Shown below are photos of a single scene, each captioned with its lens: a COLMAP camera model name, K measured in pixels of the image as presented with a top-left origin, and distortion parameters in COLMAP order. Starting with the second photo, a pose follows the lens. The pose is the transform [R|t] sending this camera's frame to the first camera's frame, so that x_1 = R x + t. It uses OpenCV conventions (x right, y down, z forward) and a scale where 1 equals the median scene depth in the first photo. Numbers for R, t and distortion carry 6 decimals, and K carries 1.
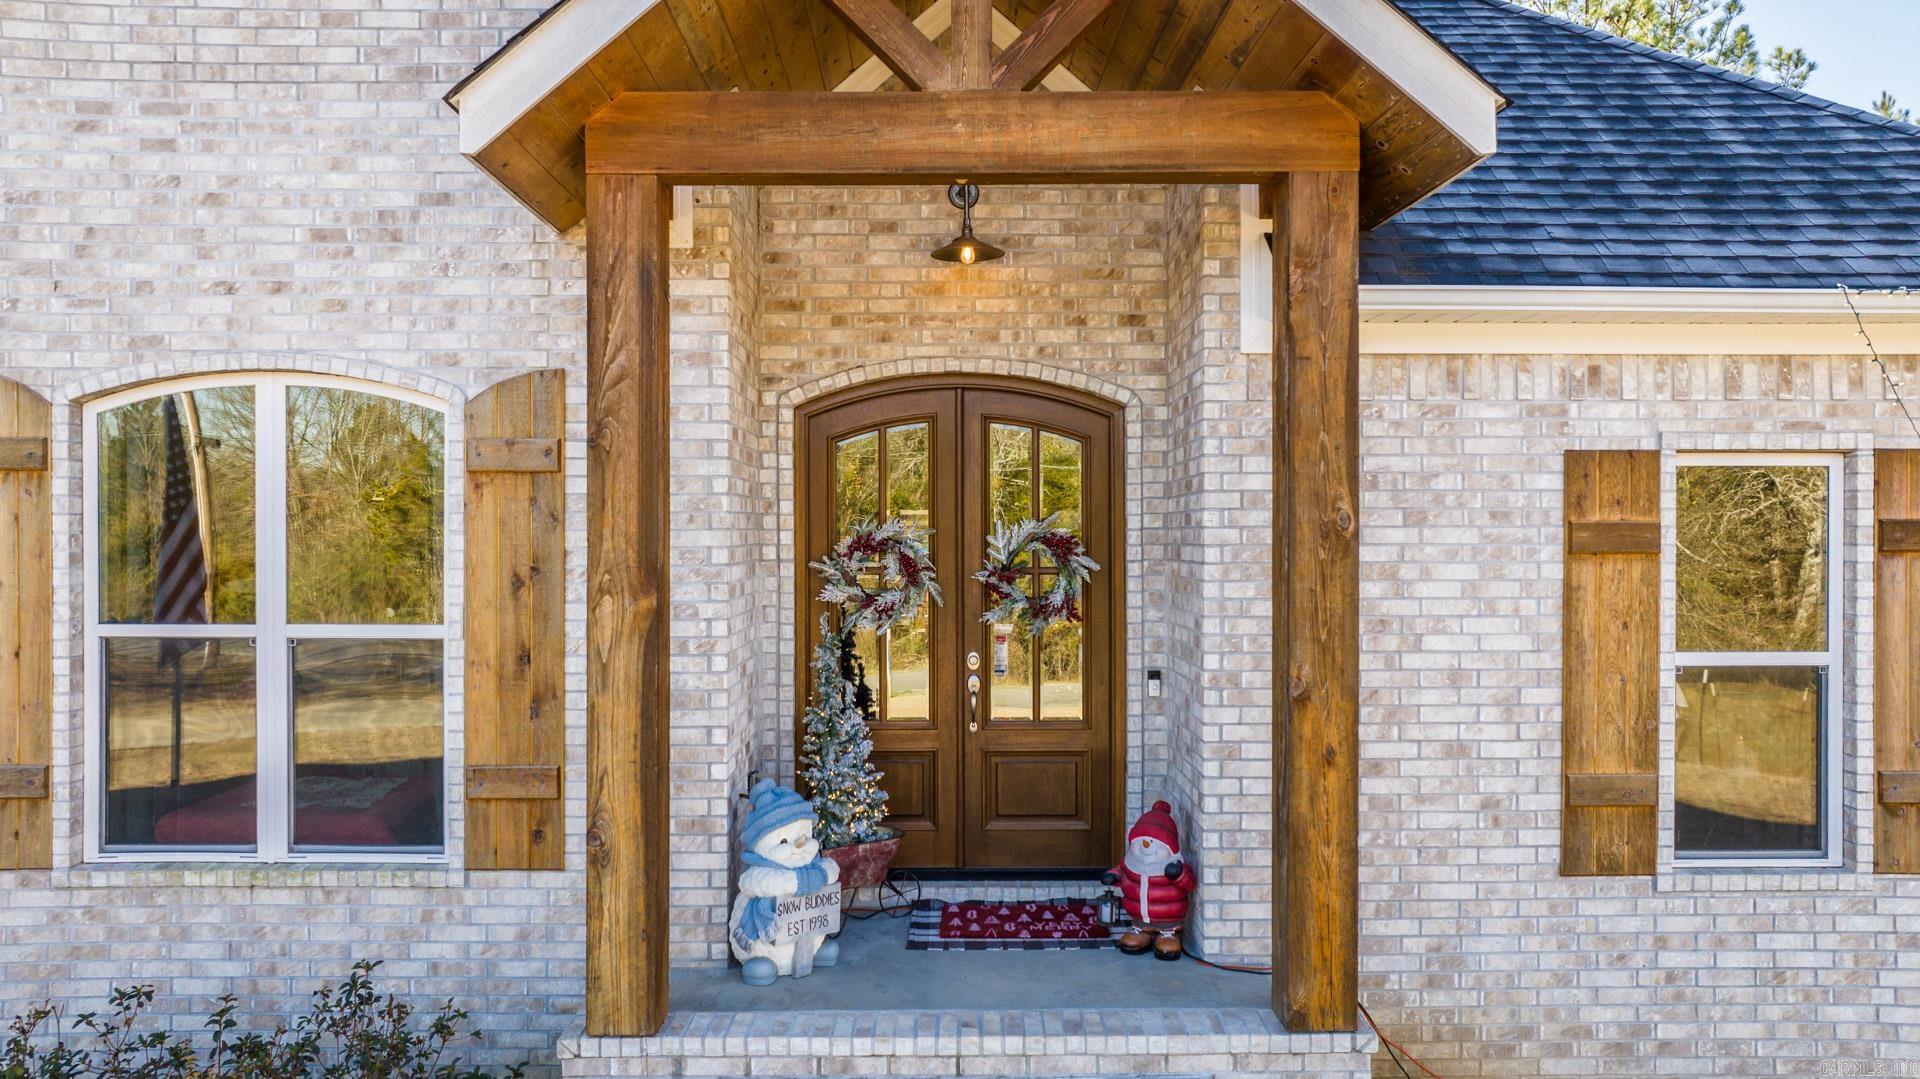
lens RADIAL K [[1360.7, 0, 948.8], [0, 1360.7, 548.8], [0, 0, 1]] dist [-0.041079, 0.056045]
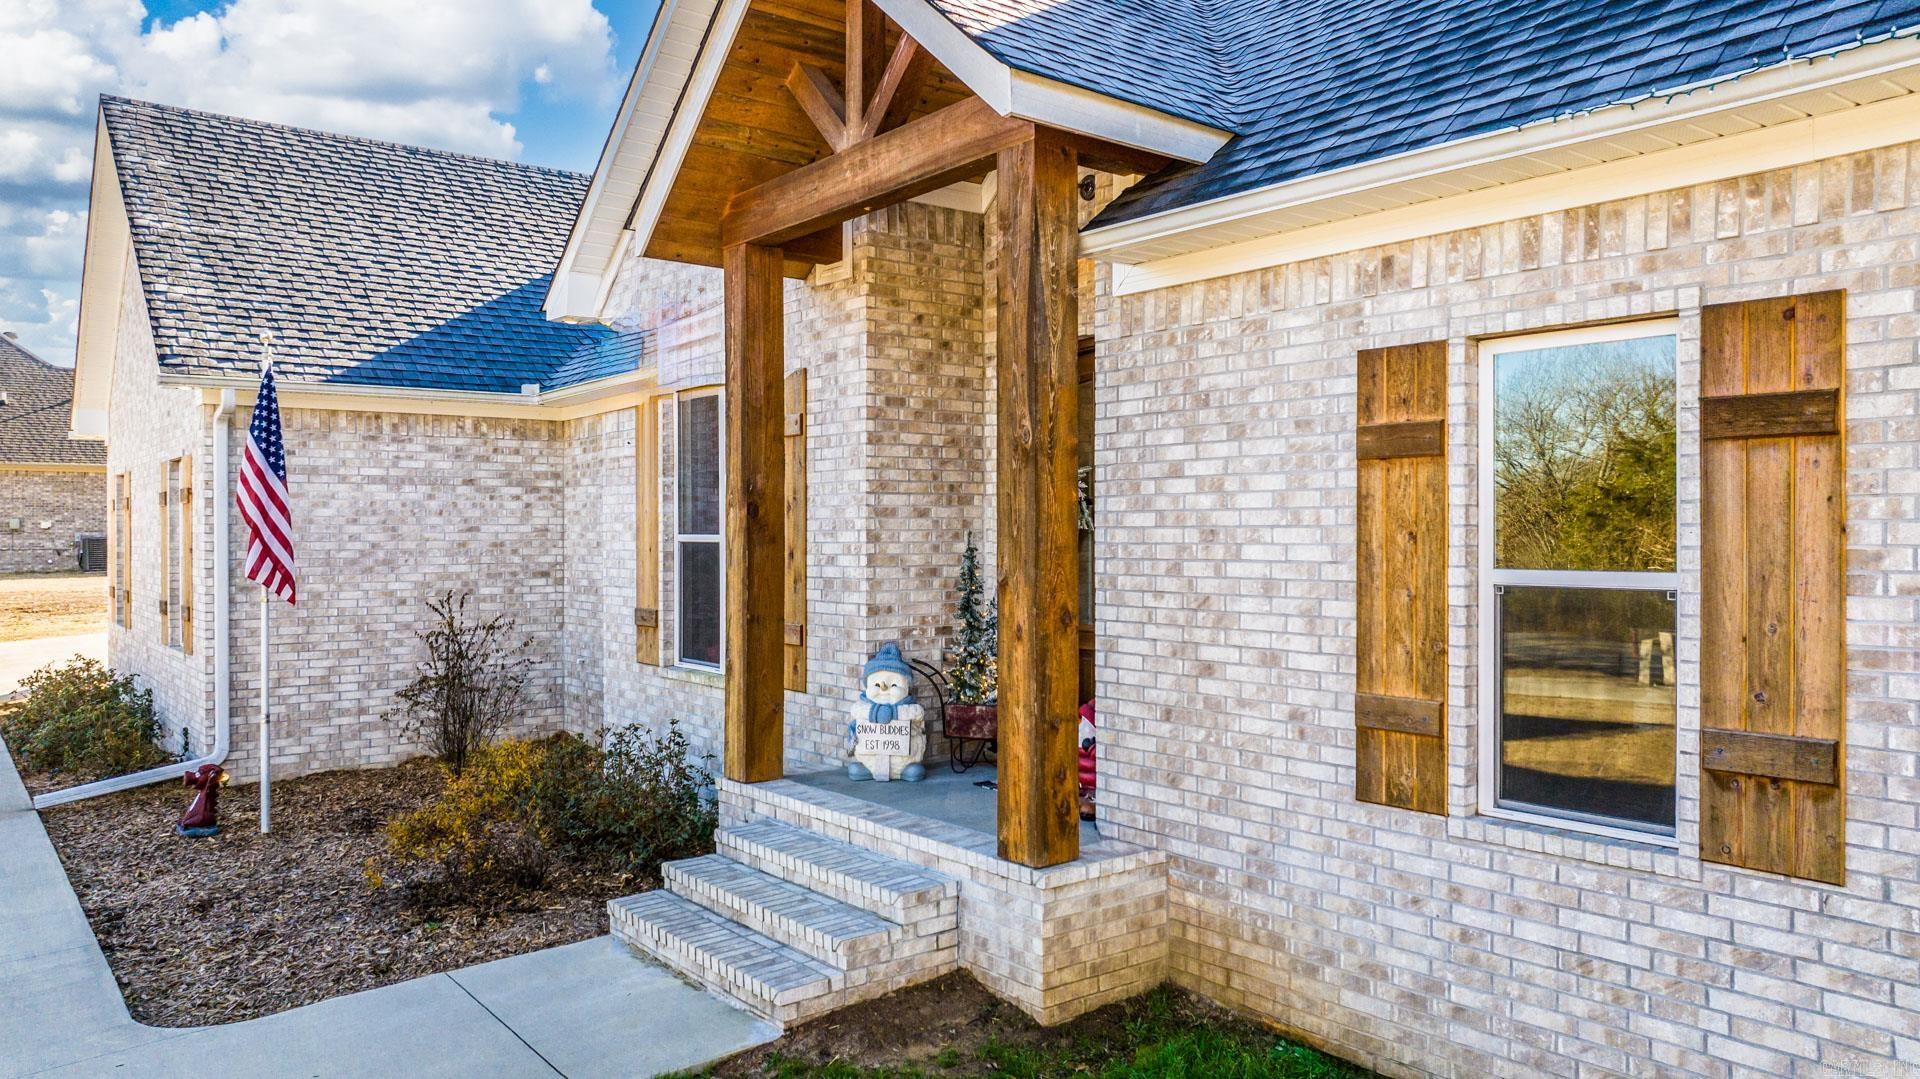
lens RADIAL K [[1360.7, 0, 1000.7], [0, 1360.7, 524.9], [0, 0, 1]] dist [-0.041079, 0.056045]
pose [[0.615732, -0.005334, -0.787937, 1.049574], [0.000793, 0.999981, -0.006149, 0.054754], [0.787955, 0.003161, 0.615725, 0.217106]]
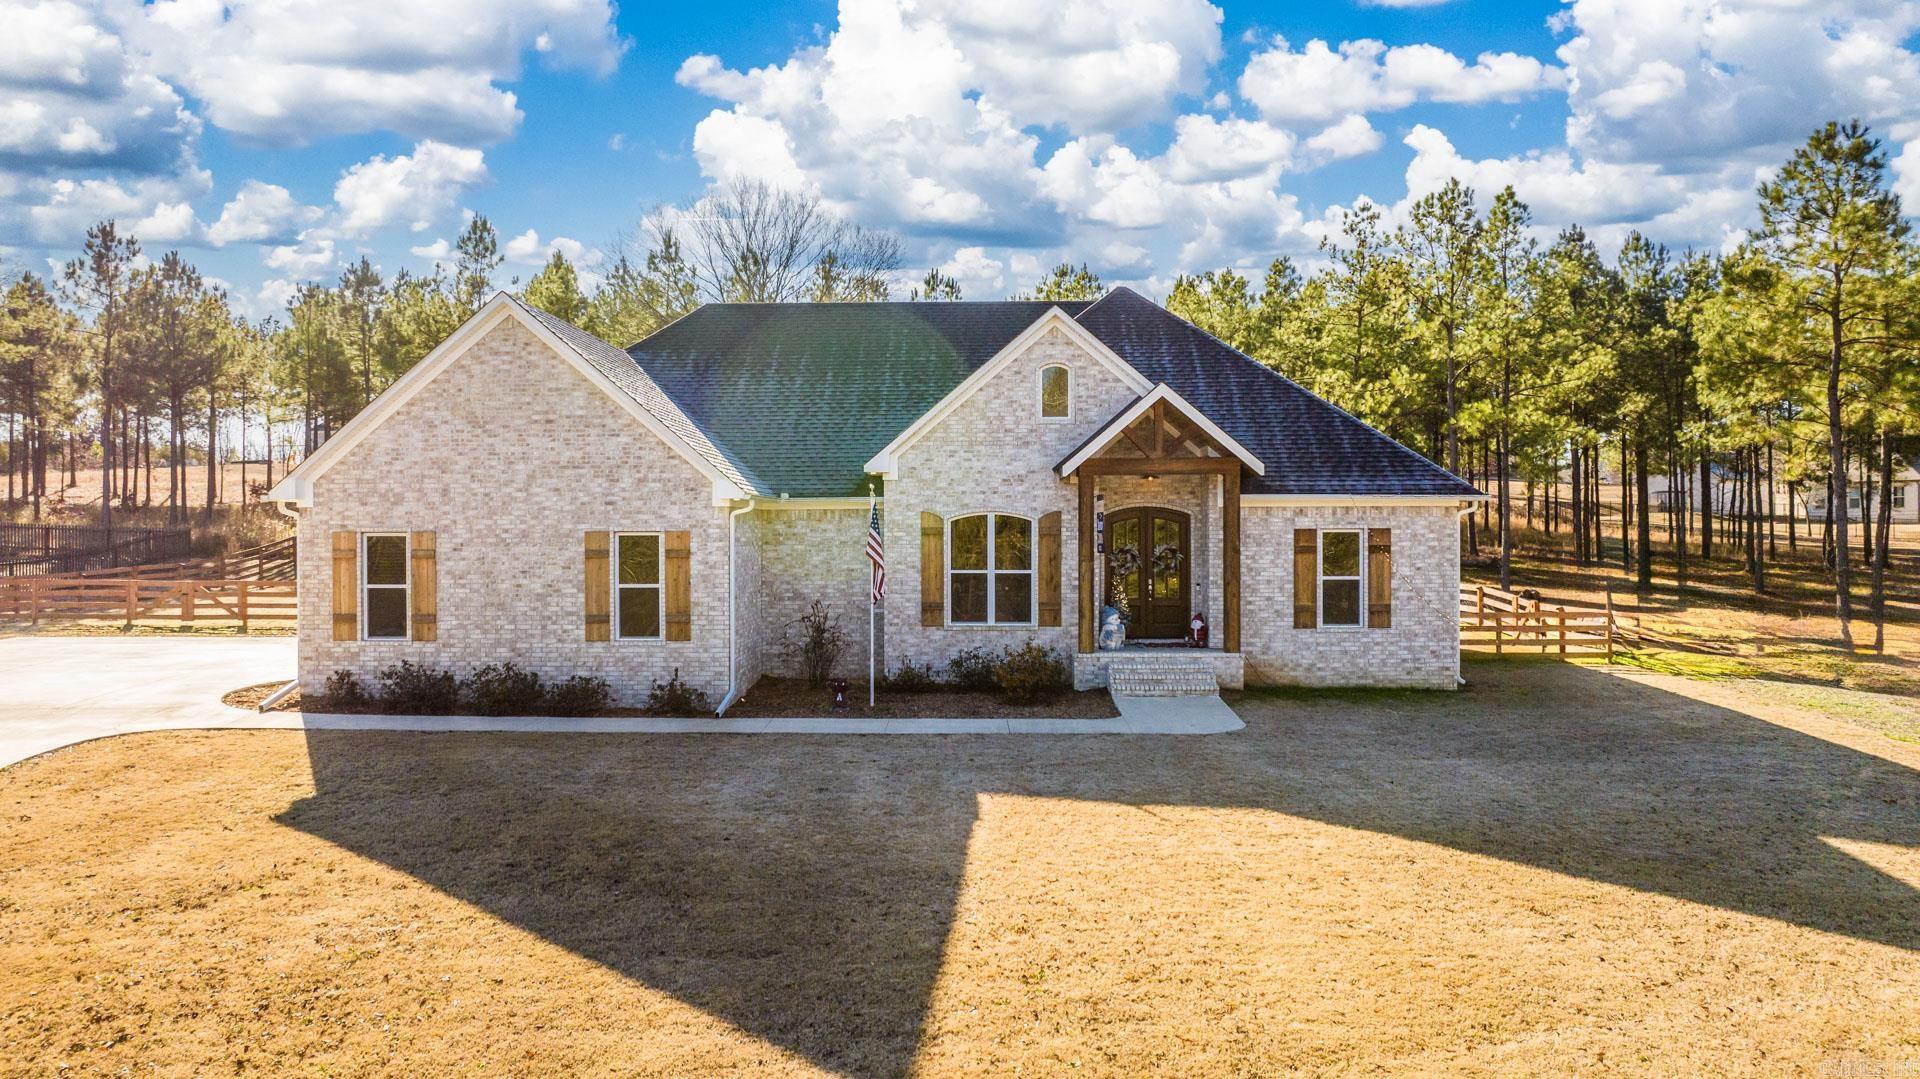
lens RADIAL K [[1360.7, 0, 943.0], [0, 1360.7, 544.7], [0, 0, 1]] dist [-0.041079, 0.056045]
pose [[0.999172, -0.002468, -0.040603, -0.479234], [0.002182, 0.999973, -0.007083, 0.005218], [0.040620, 0.006989, 0.999150, -3.331146]]
